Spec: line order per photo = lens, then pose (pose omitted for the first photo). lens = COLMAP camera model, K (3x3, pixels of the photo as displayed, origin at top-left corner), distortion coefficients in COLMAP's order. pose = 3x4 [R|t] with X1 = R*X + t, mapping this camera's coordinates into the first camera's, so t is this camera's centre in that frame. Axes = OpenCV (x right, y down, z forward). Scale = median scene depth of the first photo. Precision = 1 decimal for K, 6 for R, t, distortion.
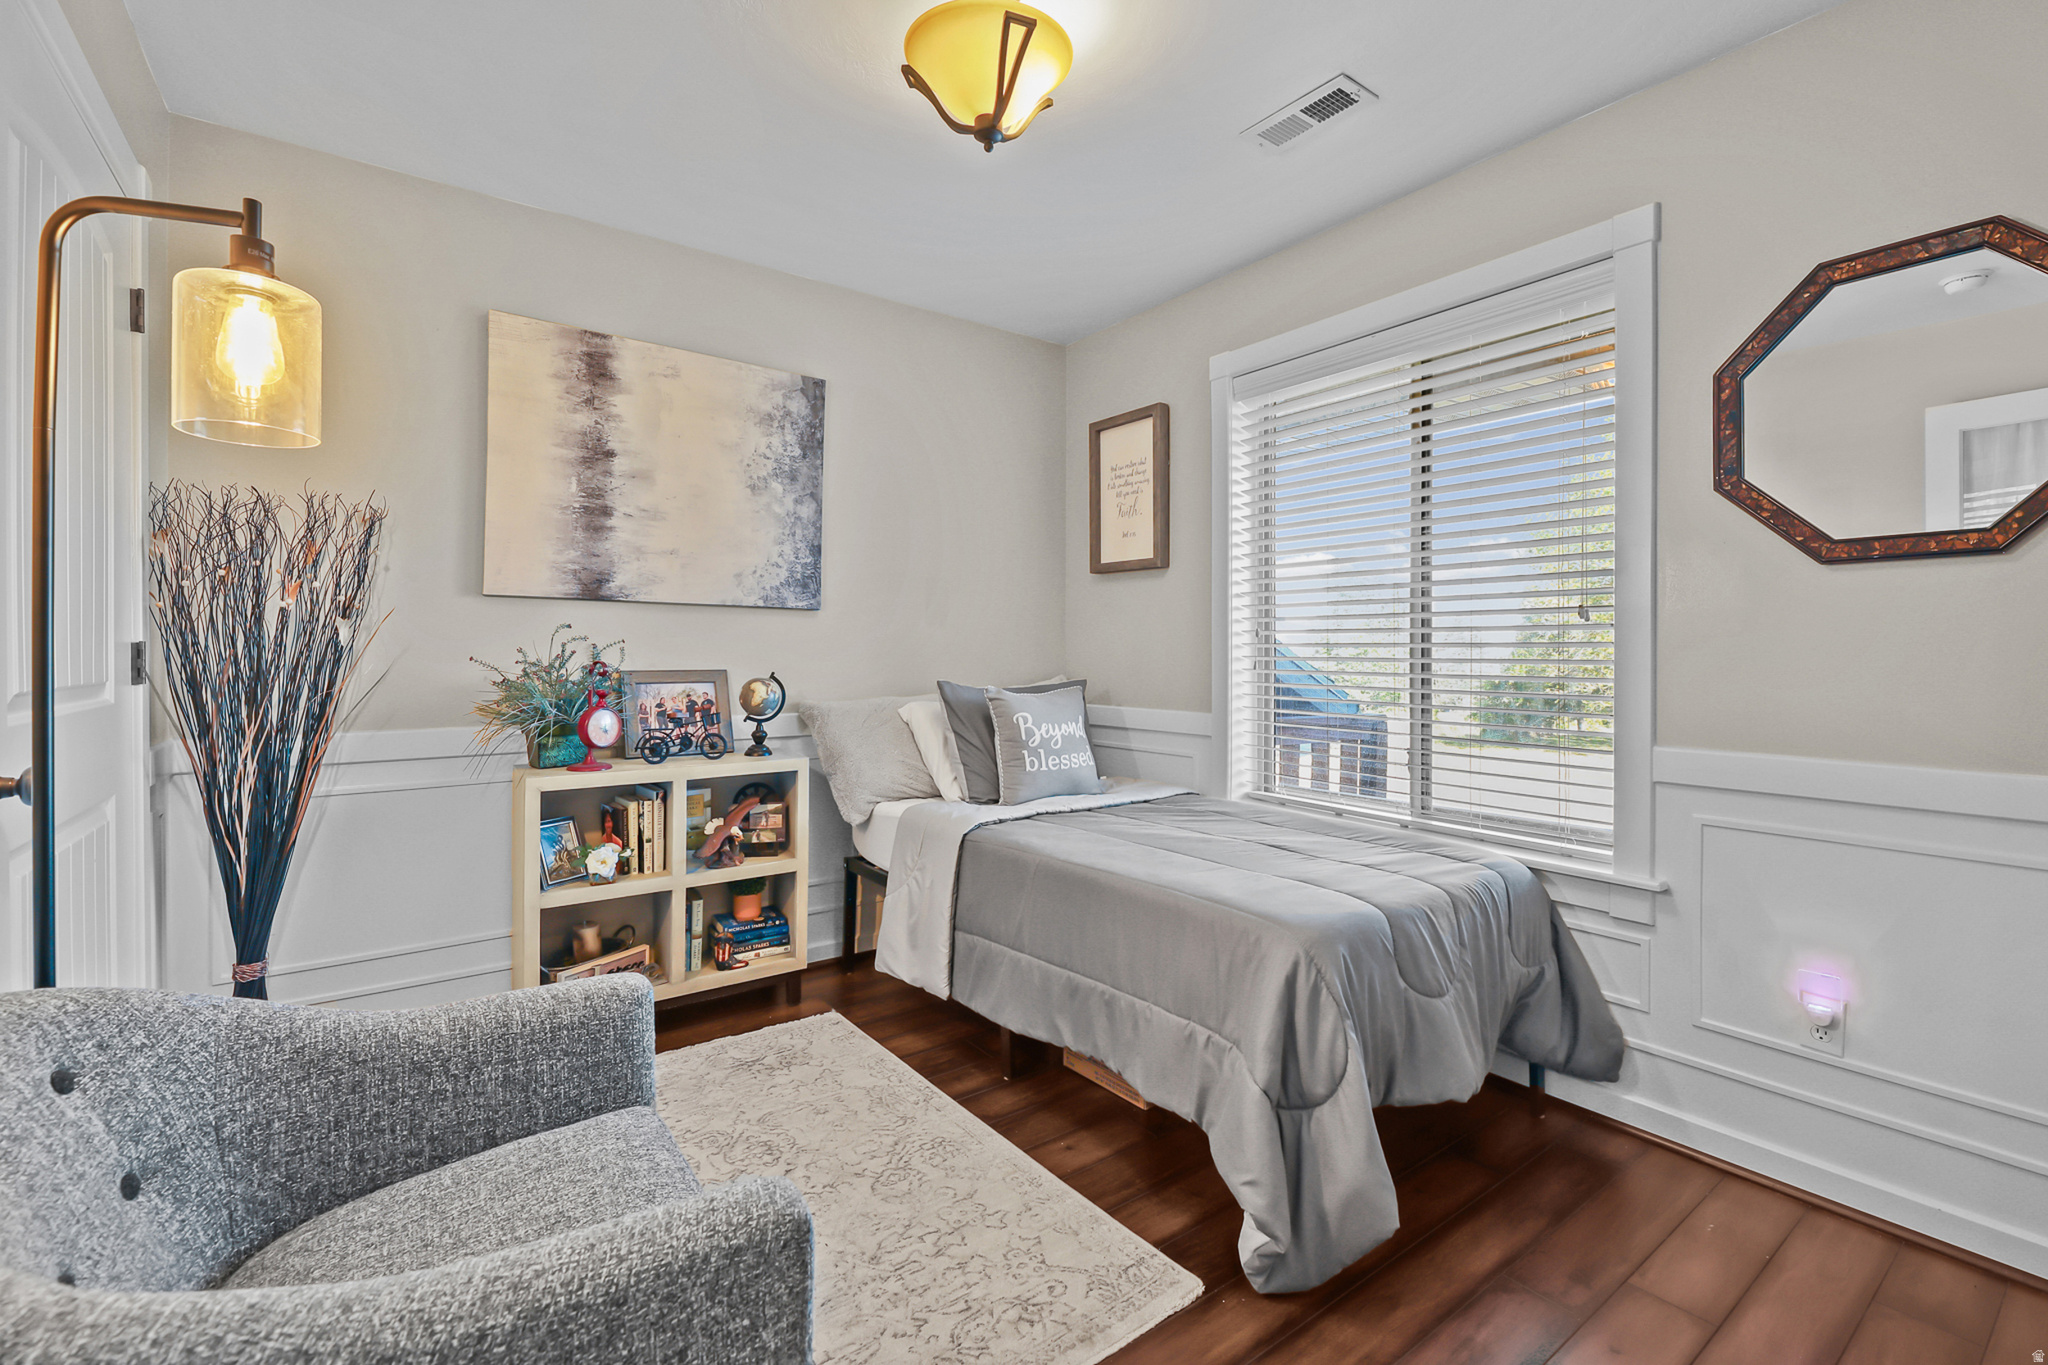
lens RADIAL K [[875.0, 0, 1020.3], [0, 875.0, 662.6], [0, 0, 1]] dist [0.000053, -0.002113]
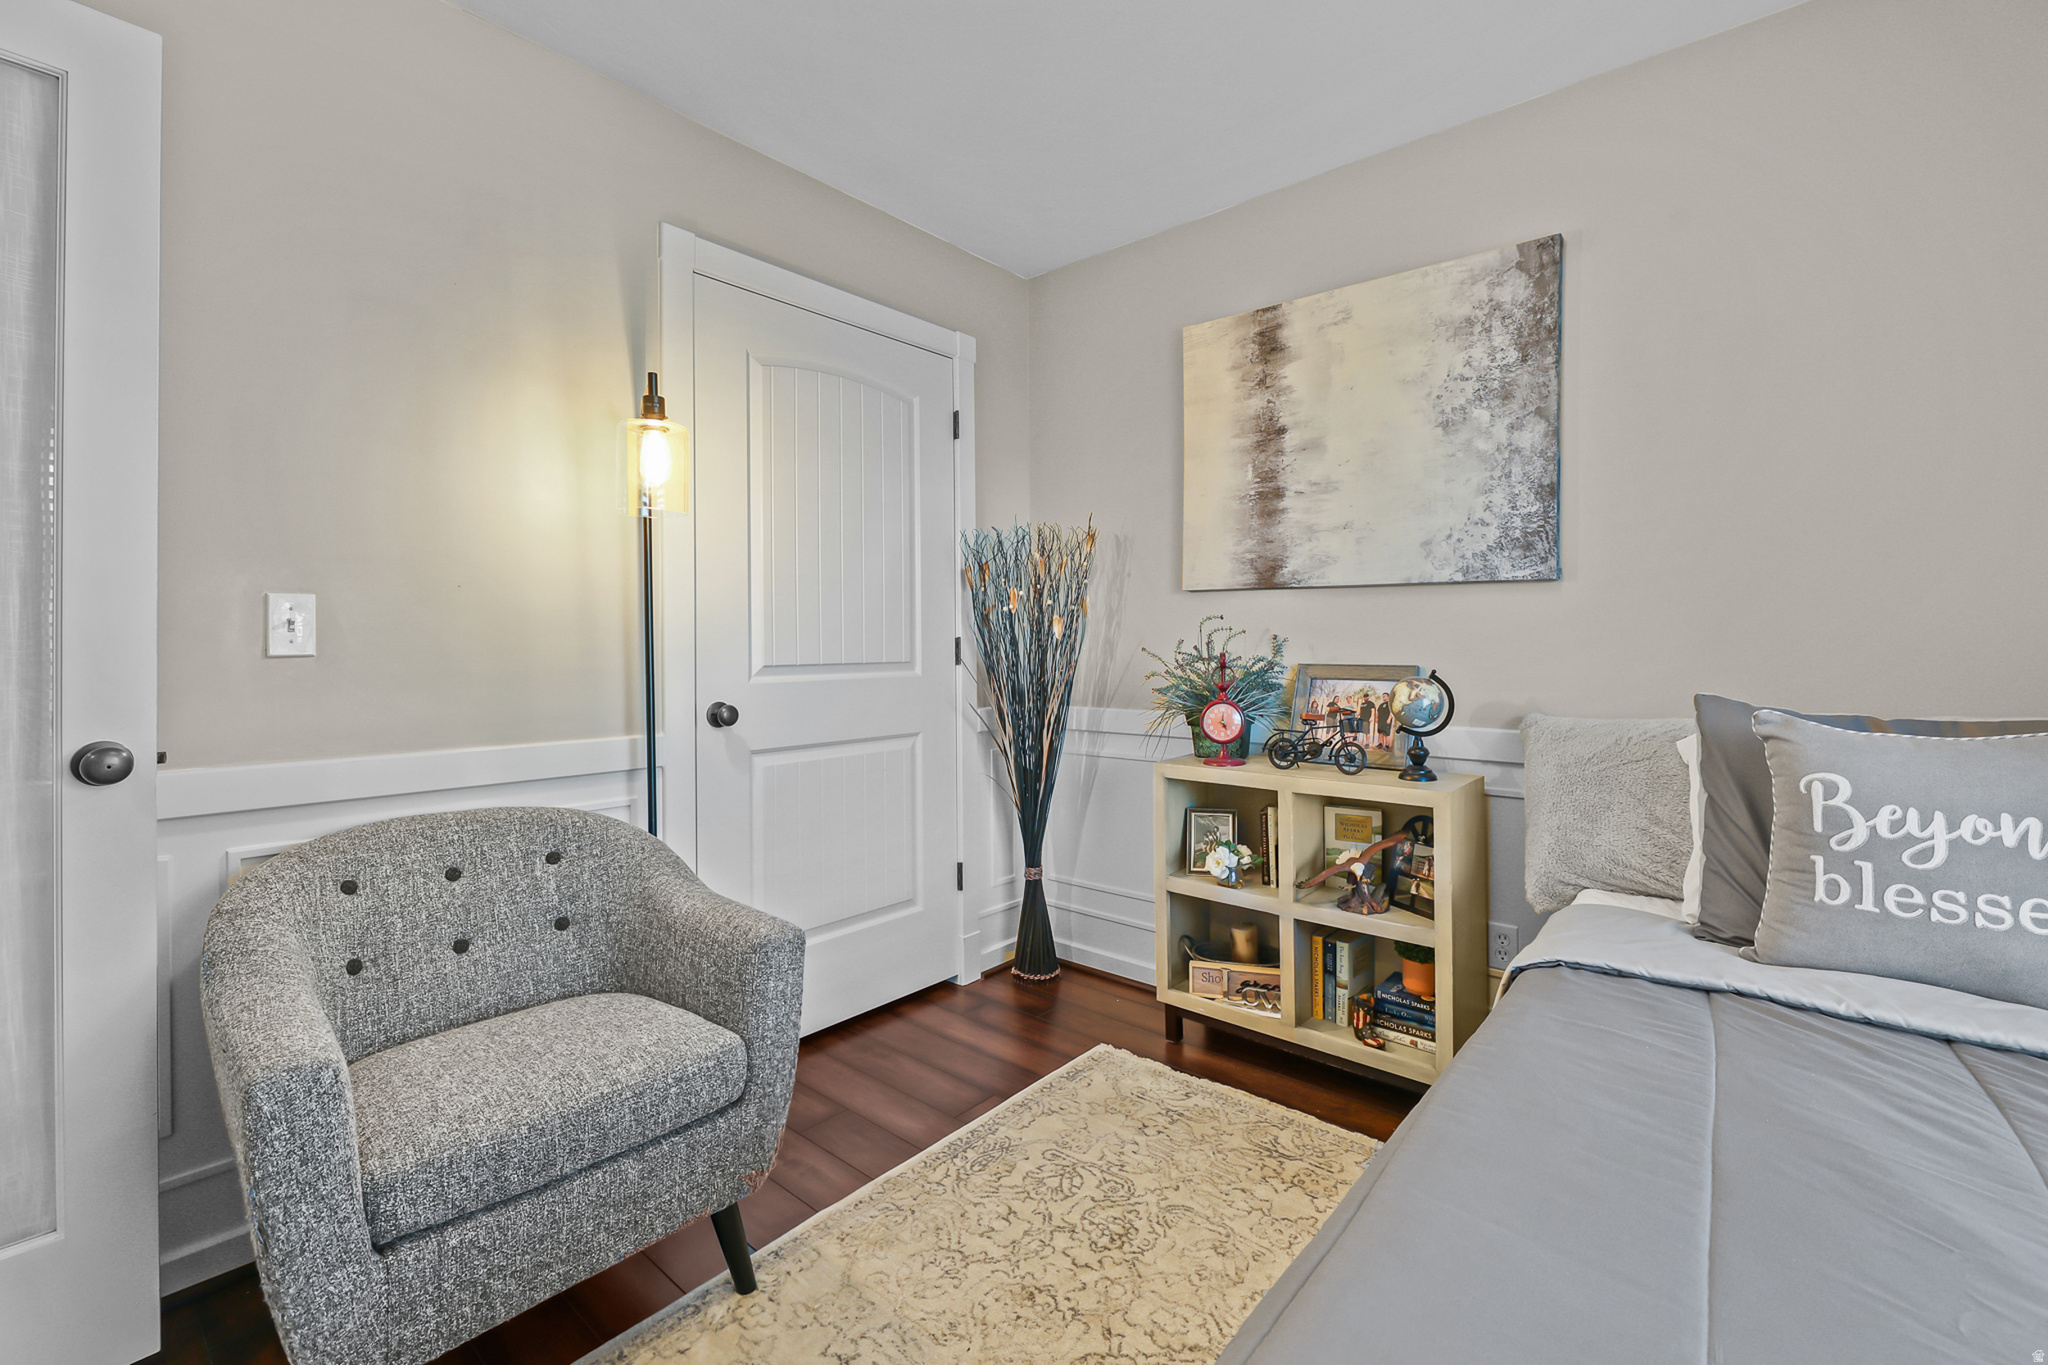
lens RADIAL K [[875.0, 0, 1035.4], [0, 875.0, 645.4], [0, 0, 1]] dist [0.000053, -0.002113]
pose [[0.245389, -0.000234, -0.969425, 0.364678], [-0.010018, 0.999946, -0.002777, -0.004484], [0.969373, 0.010393, 0.245373, 0.510954]]
